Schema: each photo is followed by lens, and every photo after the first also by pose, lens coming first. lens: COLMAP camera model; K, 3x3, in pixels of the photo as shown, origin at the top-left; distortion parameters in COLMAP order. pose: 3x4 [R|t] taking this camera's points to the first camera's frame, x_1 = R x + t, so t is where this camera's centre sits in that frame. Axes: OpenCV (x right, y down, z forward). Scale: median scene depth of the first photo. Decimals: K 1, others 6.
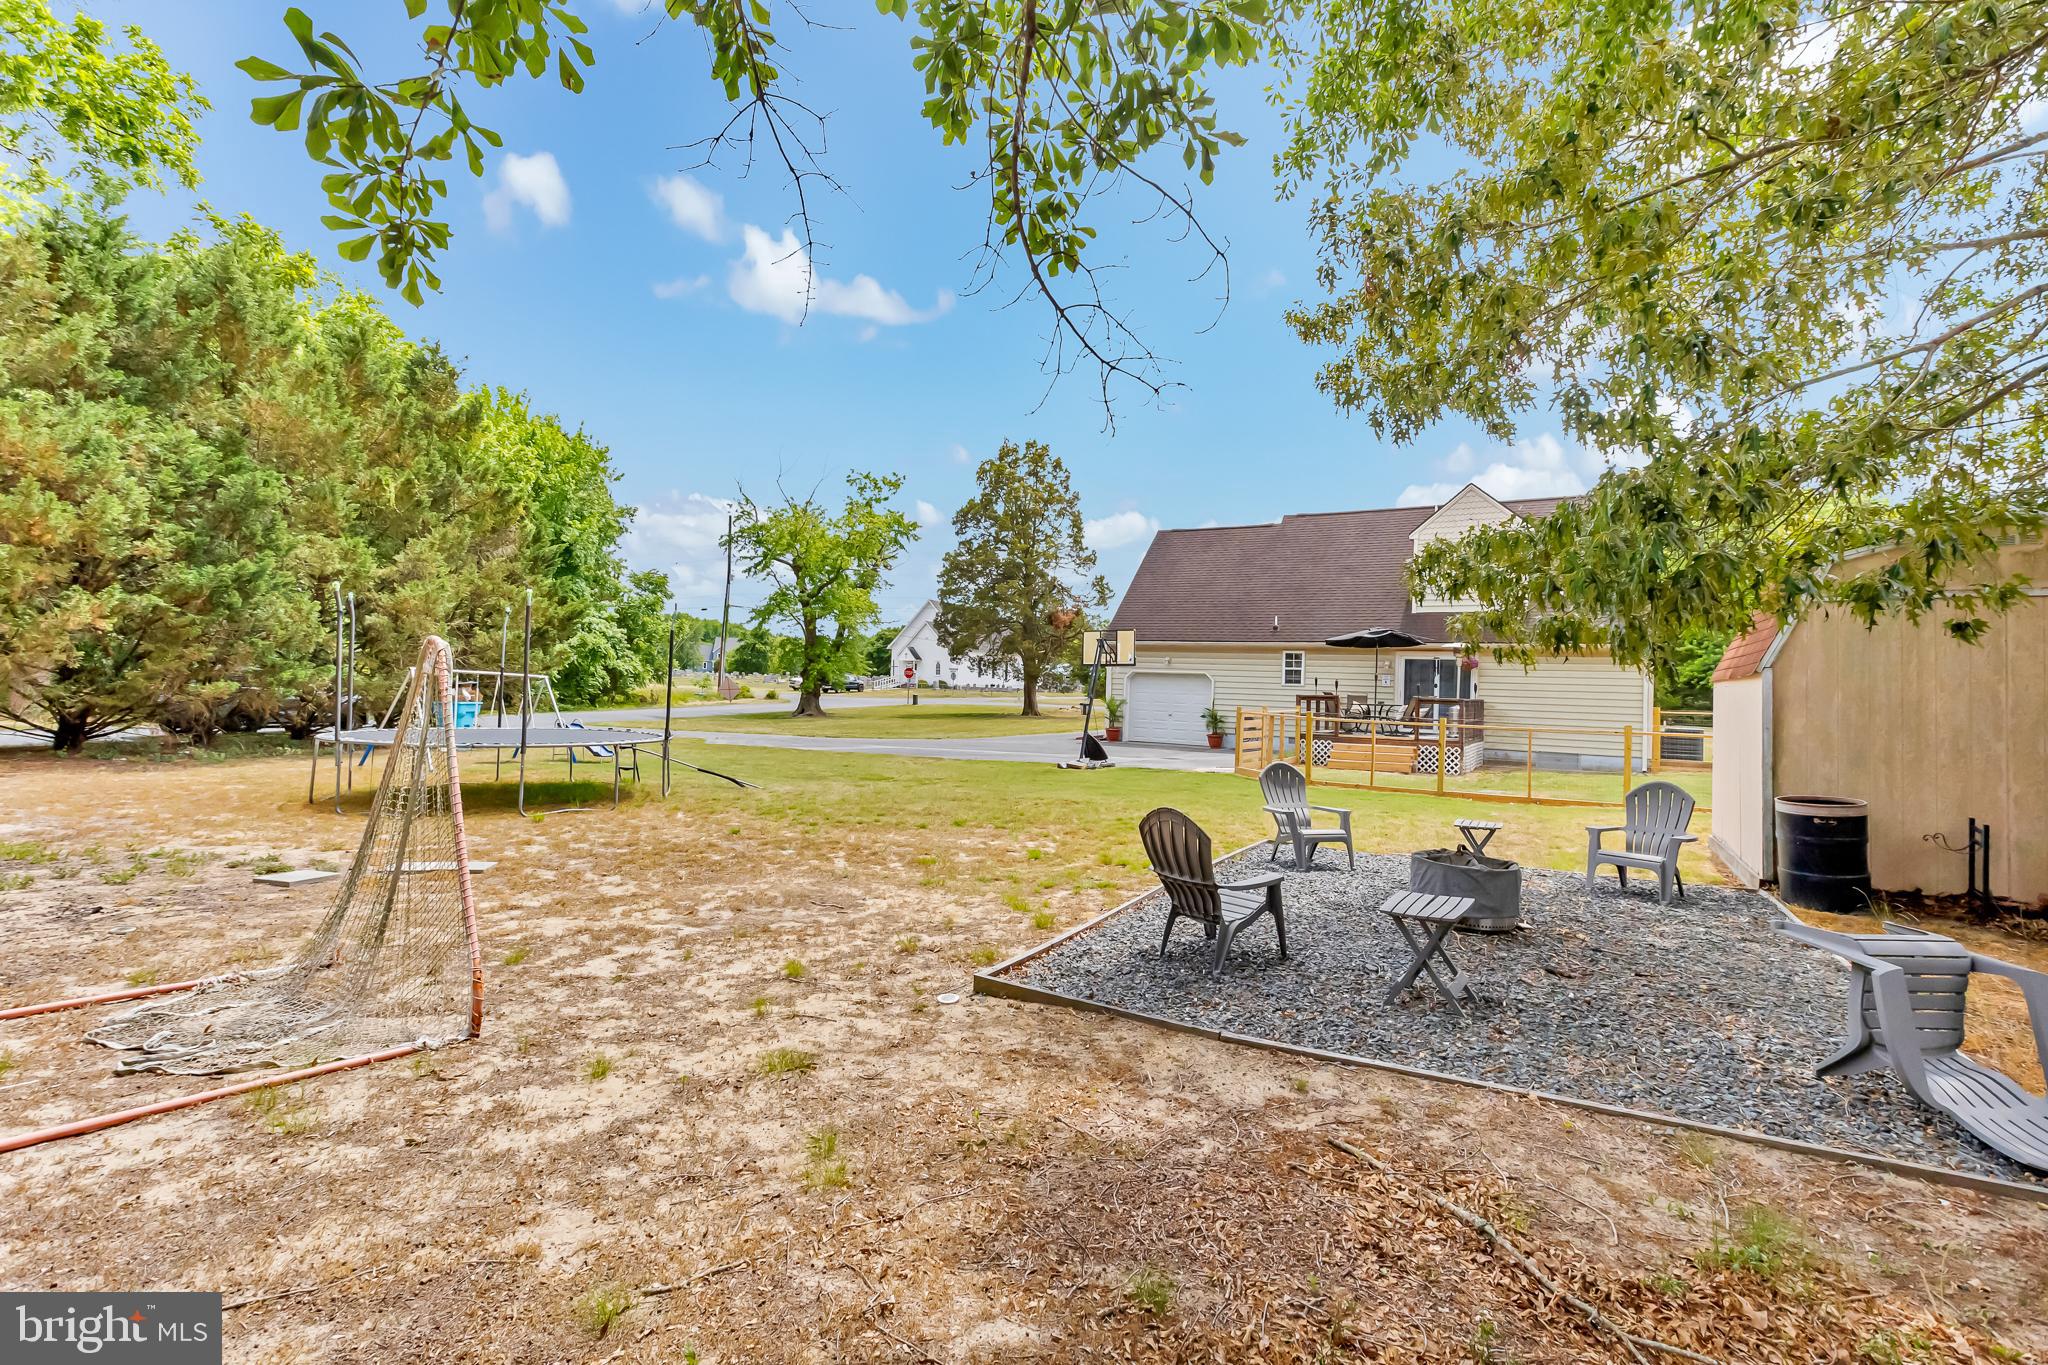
lens RADIAL K [[947.1, 0, 1020.8], [0, 947.1, 680.1], [0, 0, 1]] dist [0.030817, 0.000171]
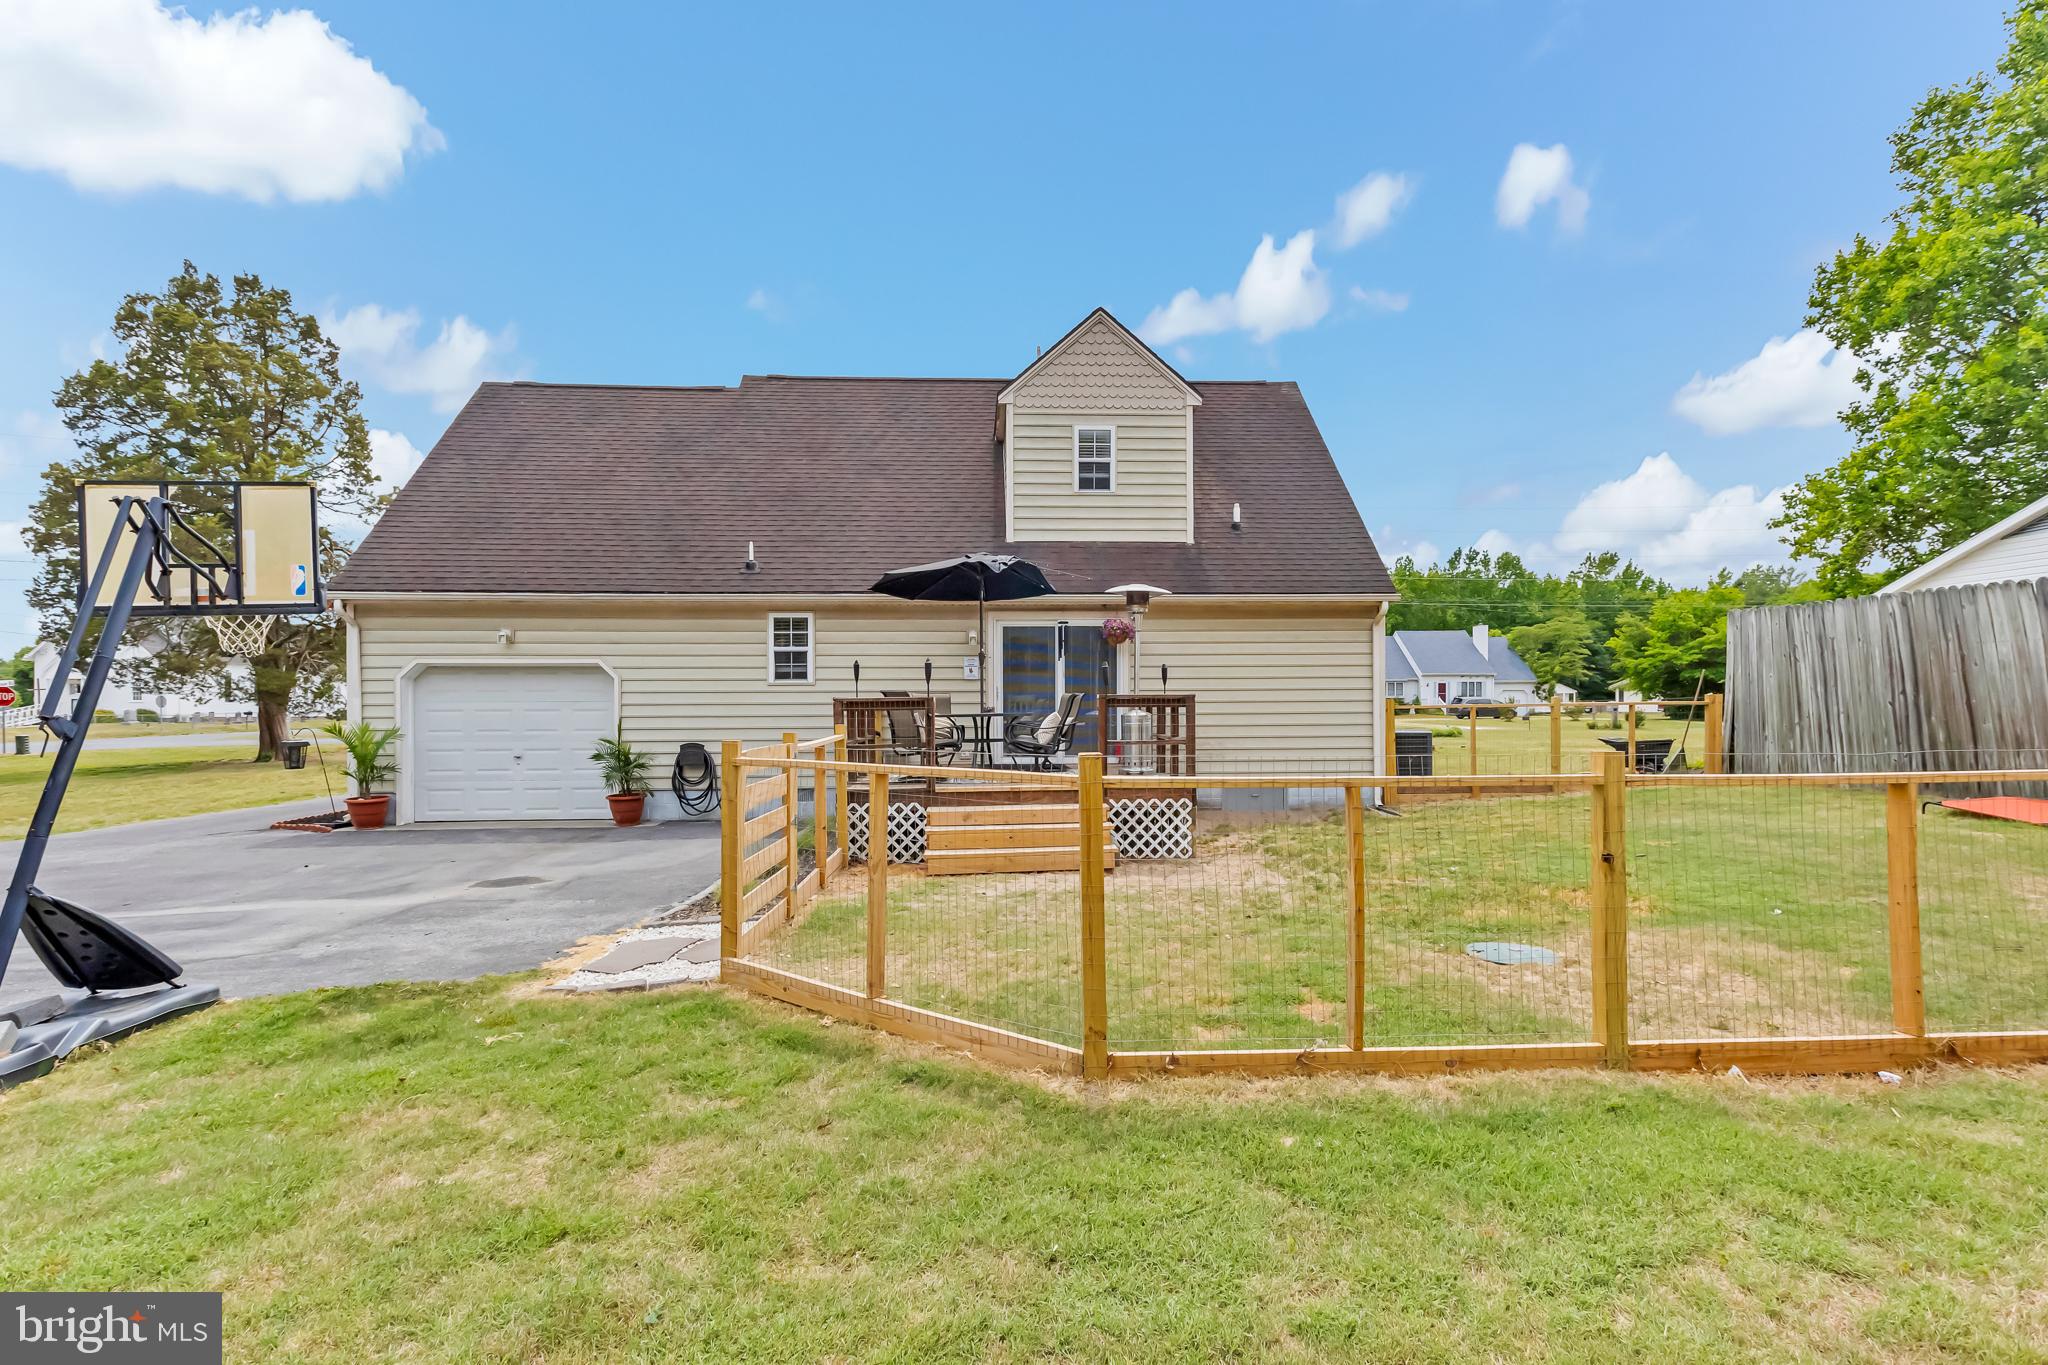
lens RADIAL K [[947.1, 0, 1020.8], [0, 947.1, 680.1], [0, 0, 1]] dist [0.030817, 0.000171]
pose [[0.819894, -0.024913, 0.571974, 0.086941], [0.032723, 0.999459, -0.003375, 0.008356], [-0.571580, 0.021484, 0.820265, 0.446604]]
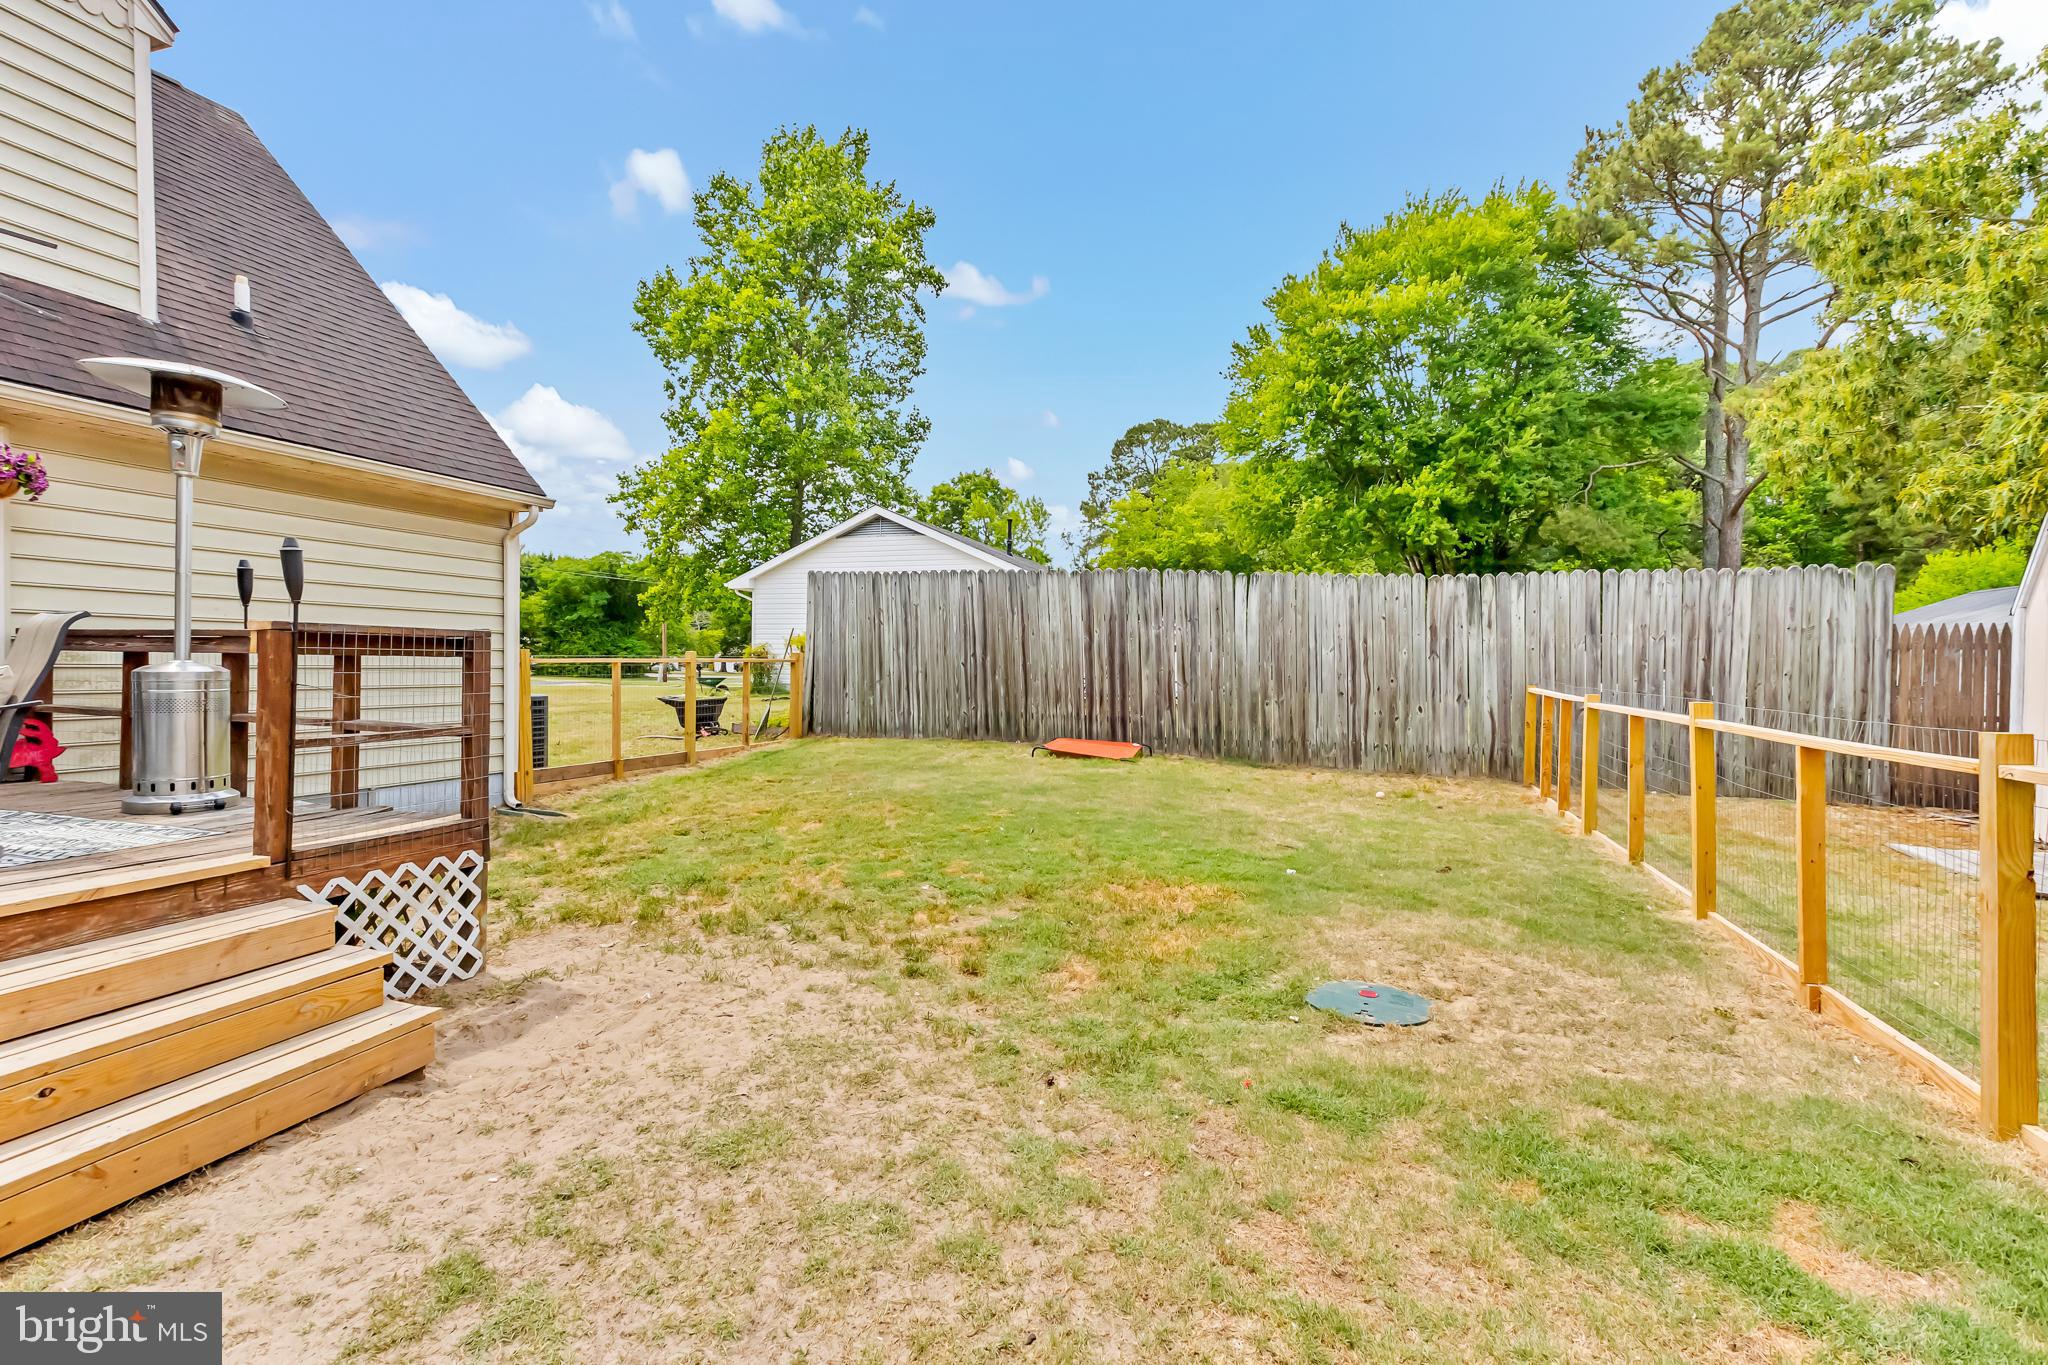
lens RADIAL K [[947.1, 0, 1020.8], [0, 947.1, 680.1], [0, 0, 1]] dist [0.030817, 0.000171]
pose [[-0.193020, -0.053886, 0.979714, 0.161151], [-0.024842, 0.998439, 0.050022, 0.012905], [-0.980880, -0.014683, -0.194057, 0.652277]]
